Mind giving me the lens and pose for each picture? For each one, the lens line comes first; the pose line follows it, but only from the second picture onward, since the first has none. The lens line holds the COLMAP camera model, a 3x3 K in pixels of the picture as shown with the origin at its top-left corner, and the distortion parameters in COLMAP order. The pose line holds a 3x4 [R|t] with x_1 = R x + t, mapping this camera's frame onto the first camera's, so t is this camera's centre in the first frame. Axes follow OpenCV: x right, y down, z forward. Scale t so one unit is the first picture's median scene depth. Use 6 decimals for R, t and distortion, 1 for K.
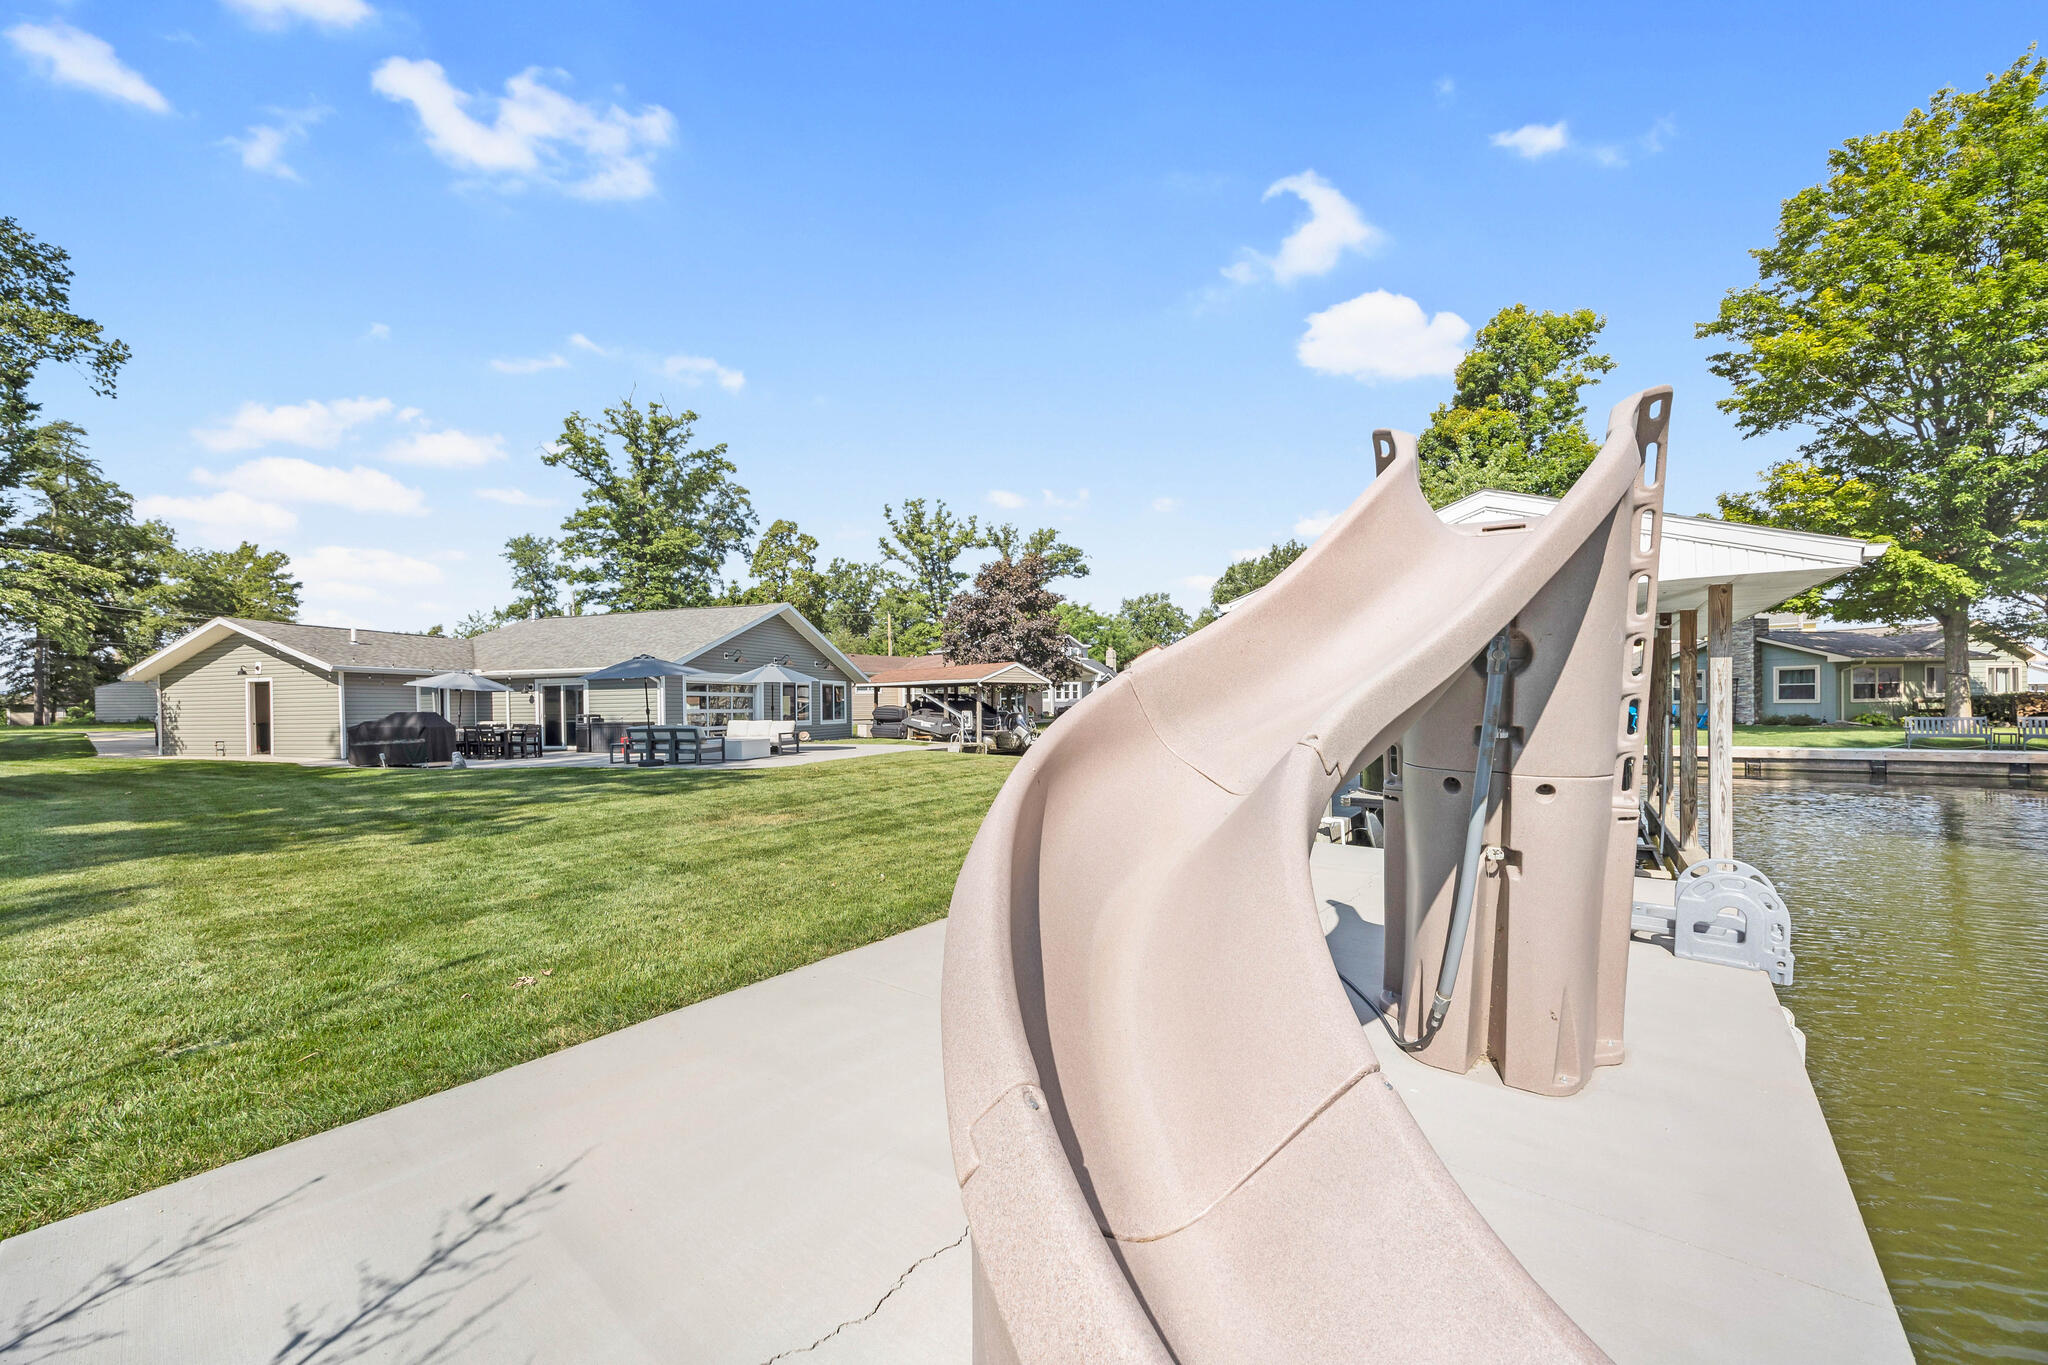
lens RADIAL K [[794.1, 0, 1021.1], [0, 794.1, 710.9], [0, 0, 1]] dist [-0.001600, -0.000451]
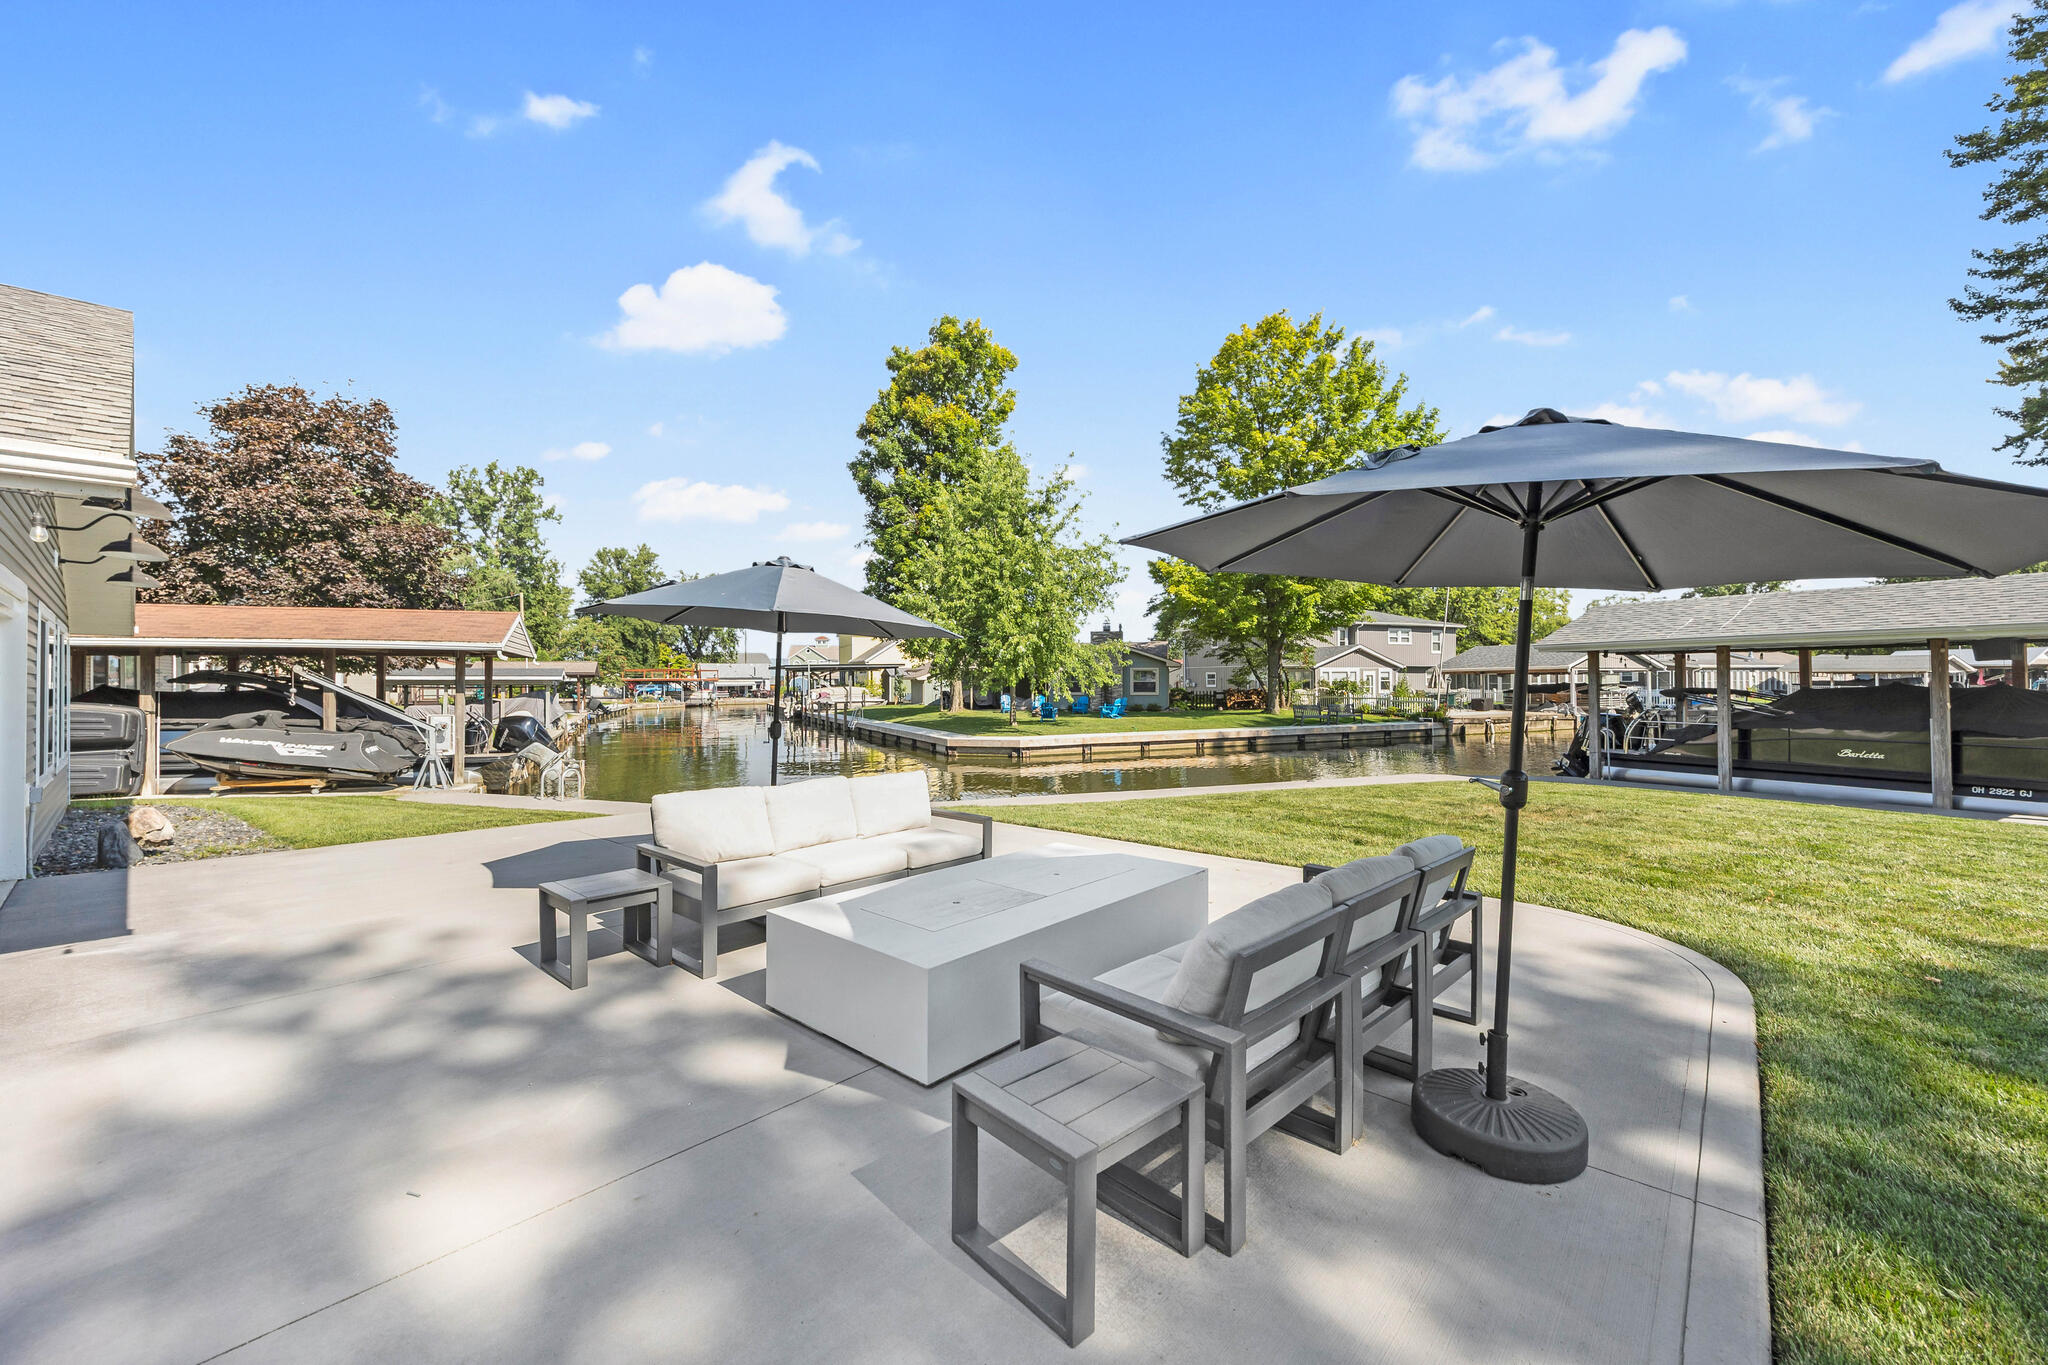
lens RADIAL K [[799.2, 0, 1024.0], [0, 799.2, 682.5], [0, 0, 1]] dist [-0.003196, -0.000236]
pose [[0.436475, 0.011832, 0.899638, -0.284780], [0.004105, 0.999877, -0.015142, -0.008241], [-0.899707, 0.010302, 0.436373, 0.460161]]
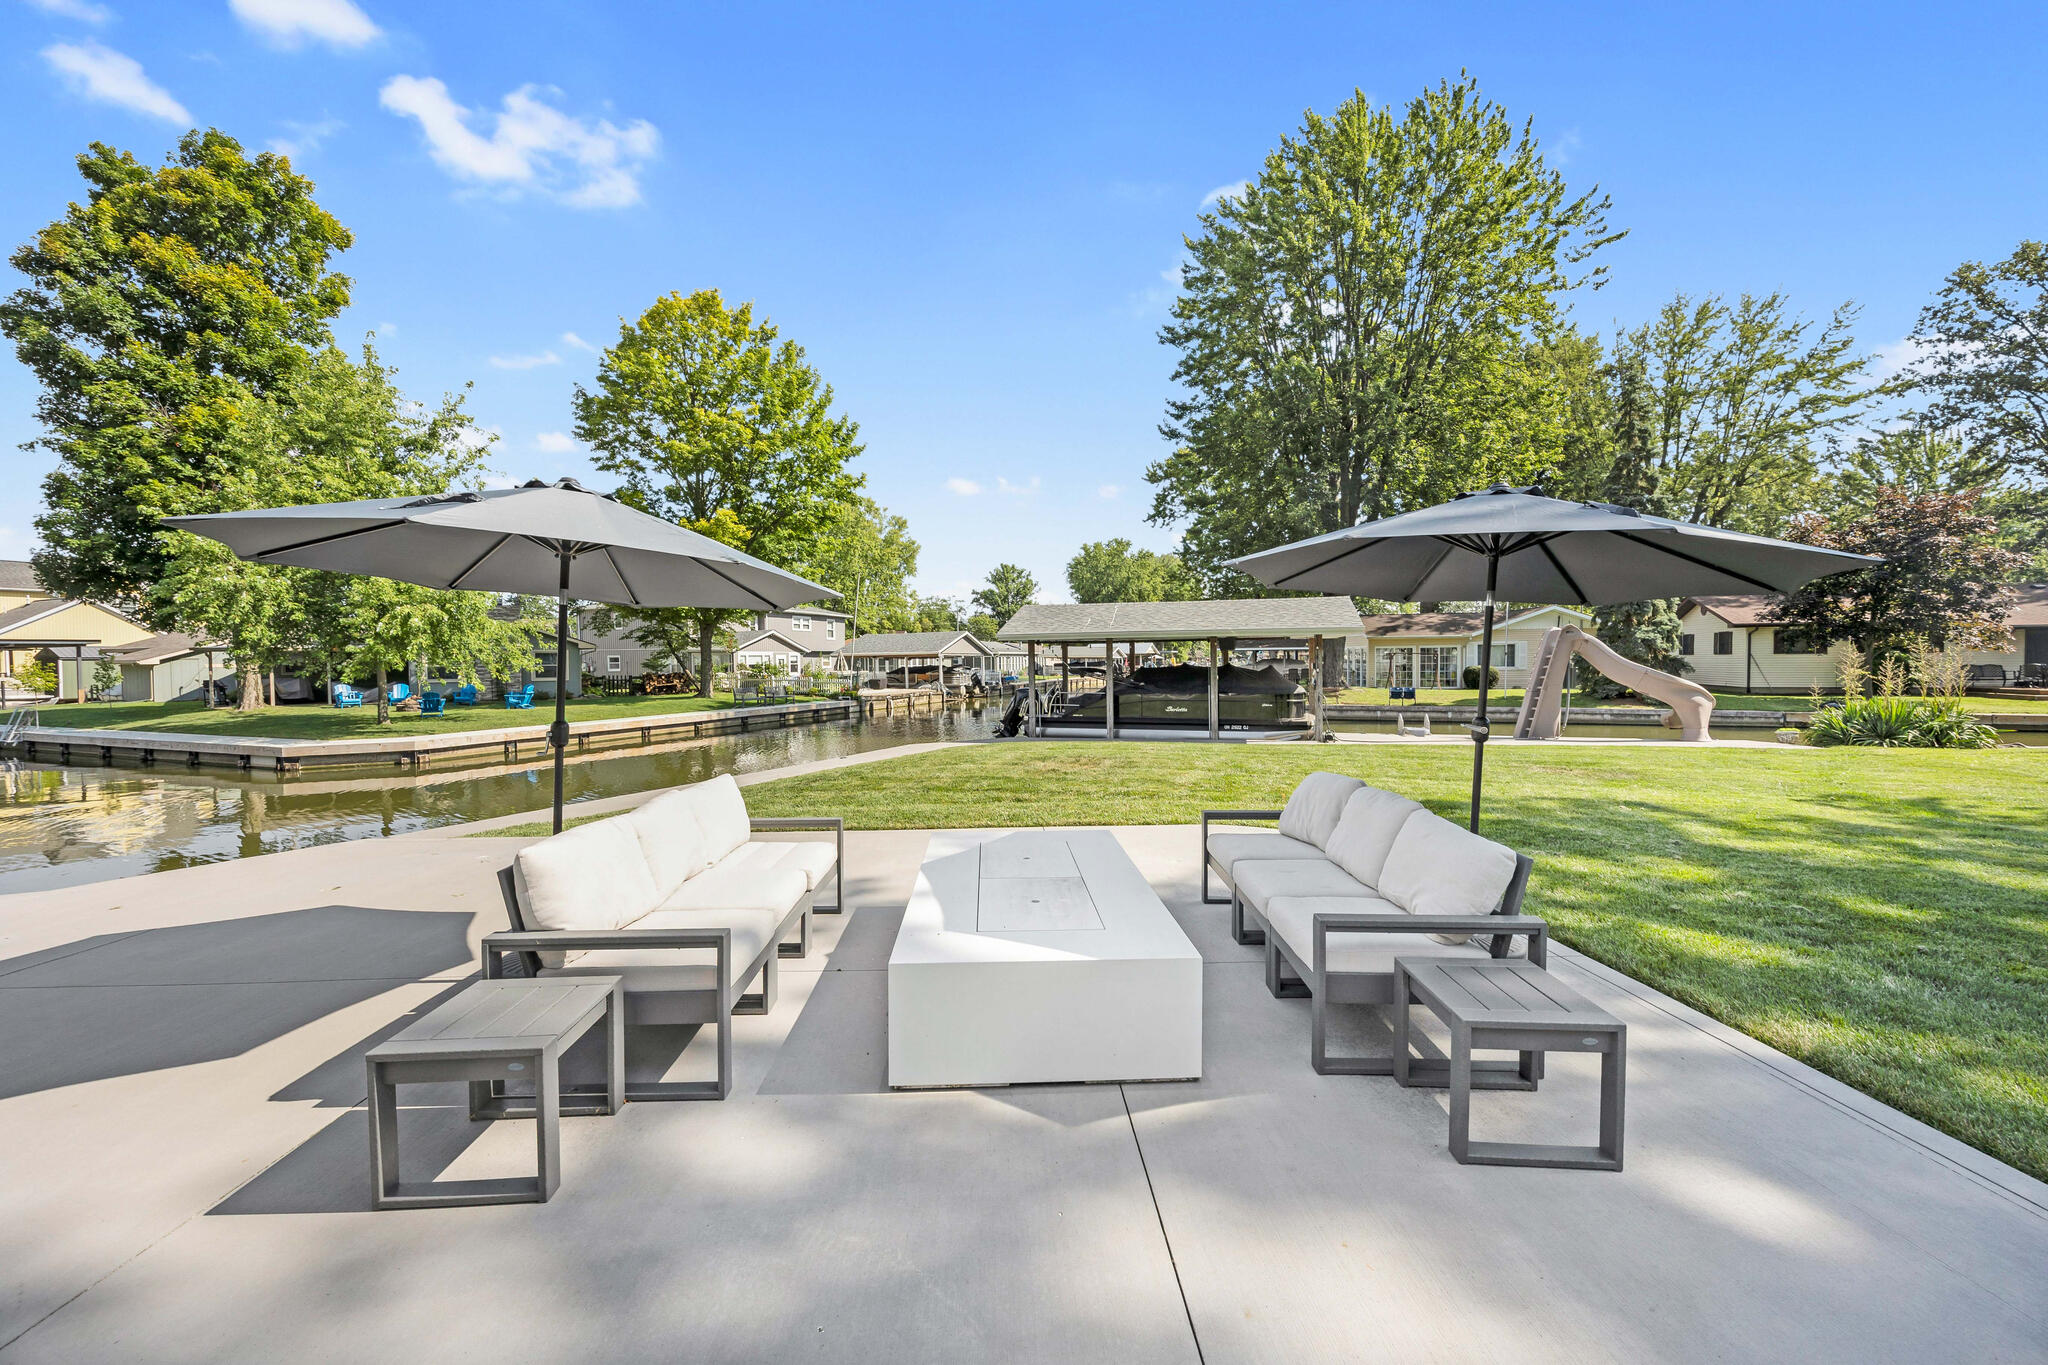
lens RADIAL K [[772.7, 0, 1024.0], [0, 772.7, 682.5], [0, 0, 1]] dist [-0.006186, 0.000194]
pose [[-0.316464, -0.008302, 0.948568, -0.281409], [0.017661, 0.999737, 0.014642, -0.008566], [-0.948440, 0.021386, -0.316234, 0.542986]]
